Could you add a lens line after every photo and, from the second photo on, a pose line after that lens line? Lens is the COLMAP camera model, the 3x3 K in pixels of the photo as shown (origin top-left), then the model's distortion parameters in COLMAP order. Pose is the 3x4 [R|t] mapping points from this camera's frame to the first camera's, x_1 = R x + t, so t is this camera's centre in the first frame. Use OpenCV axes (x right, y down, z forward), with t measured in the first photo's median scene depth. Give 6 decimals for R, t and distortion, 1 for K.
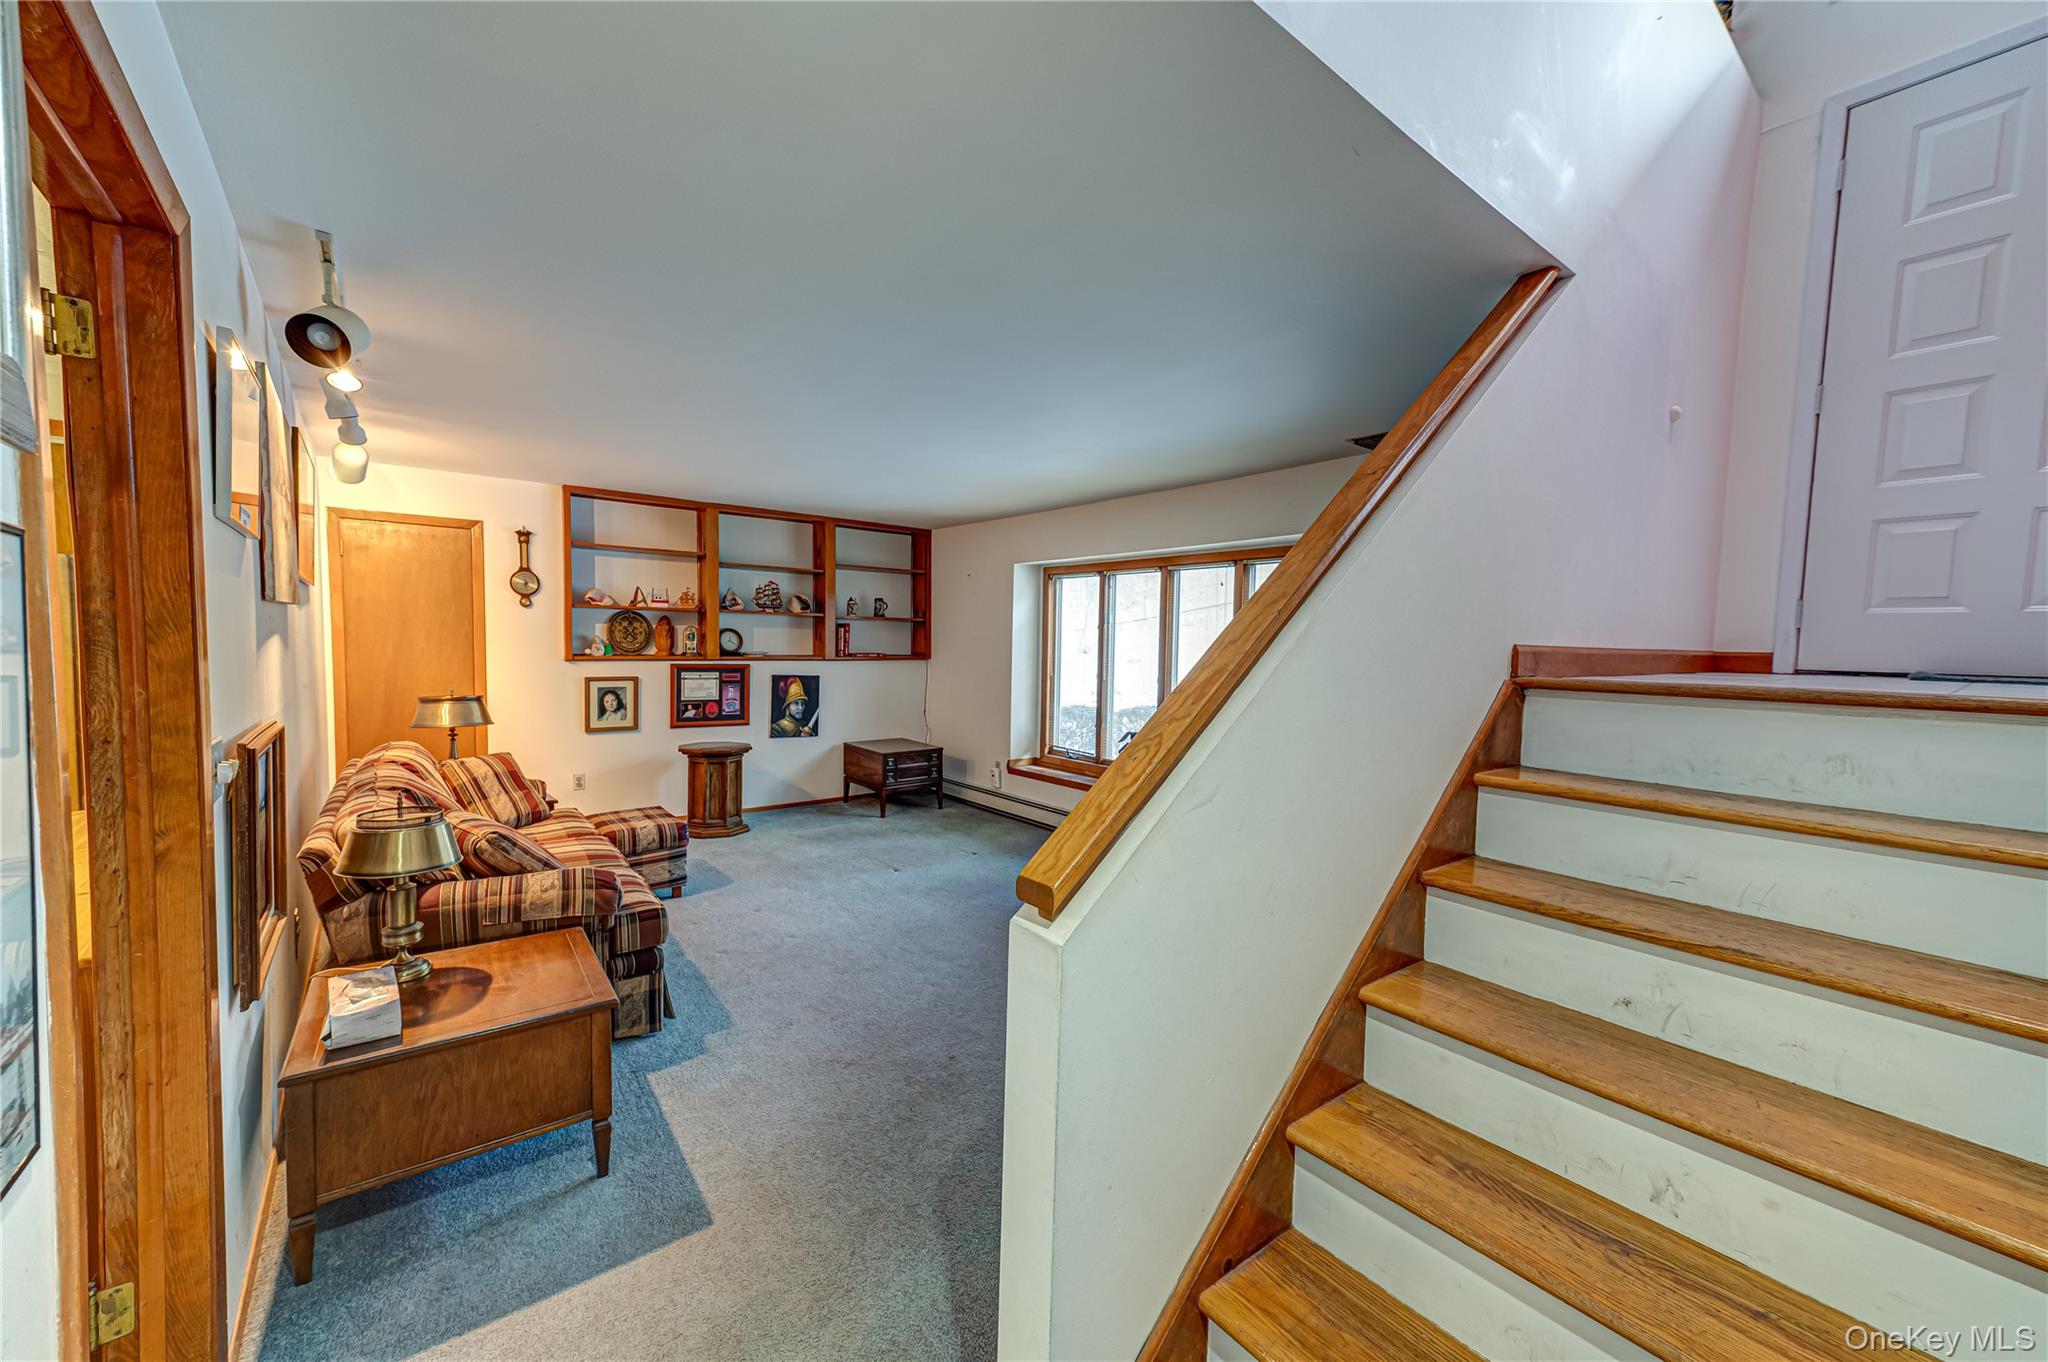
lens RADIAL K [[790.9, 0, 1025.1], [0, 790.9, 691.2], [0, 0, 1]] dist [0.016575, -0.000316]
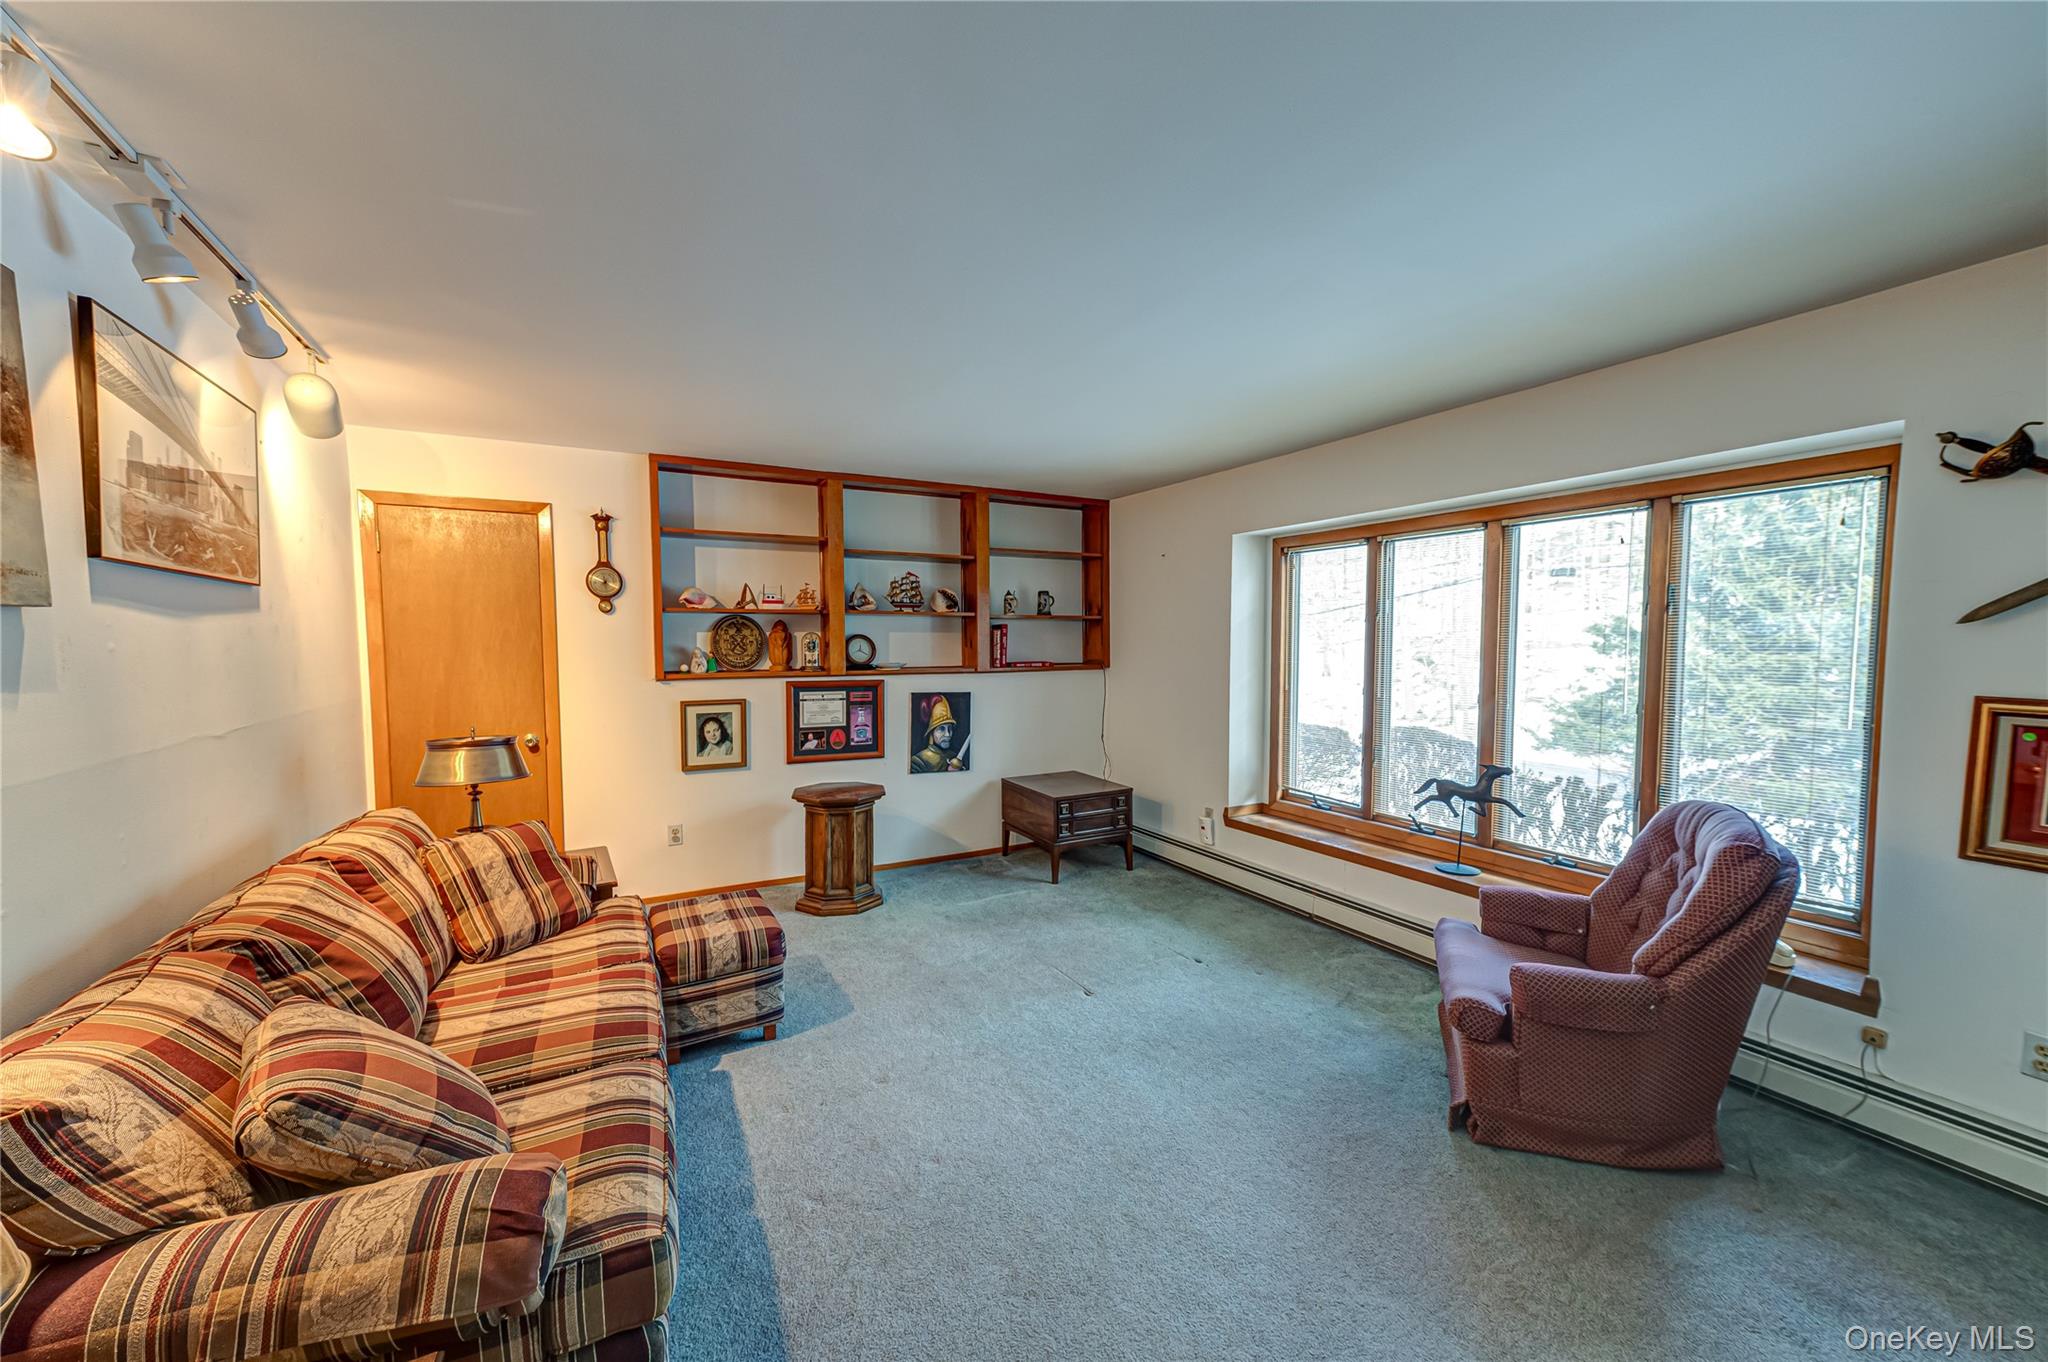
lens RADIAL K [[790.9, 0, 1019.3], [0, 790.9, 688.8], [0, 0, 1]] dist [0.016575, -0.000316]
pose [[0.982386, -0.010657, -0.186558, -0.080744], [0.009791, 0.999937, -0.005560, -0.021778], [0.186605, 0.003636, 0.982428, 0.293609]]
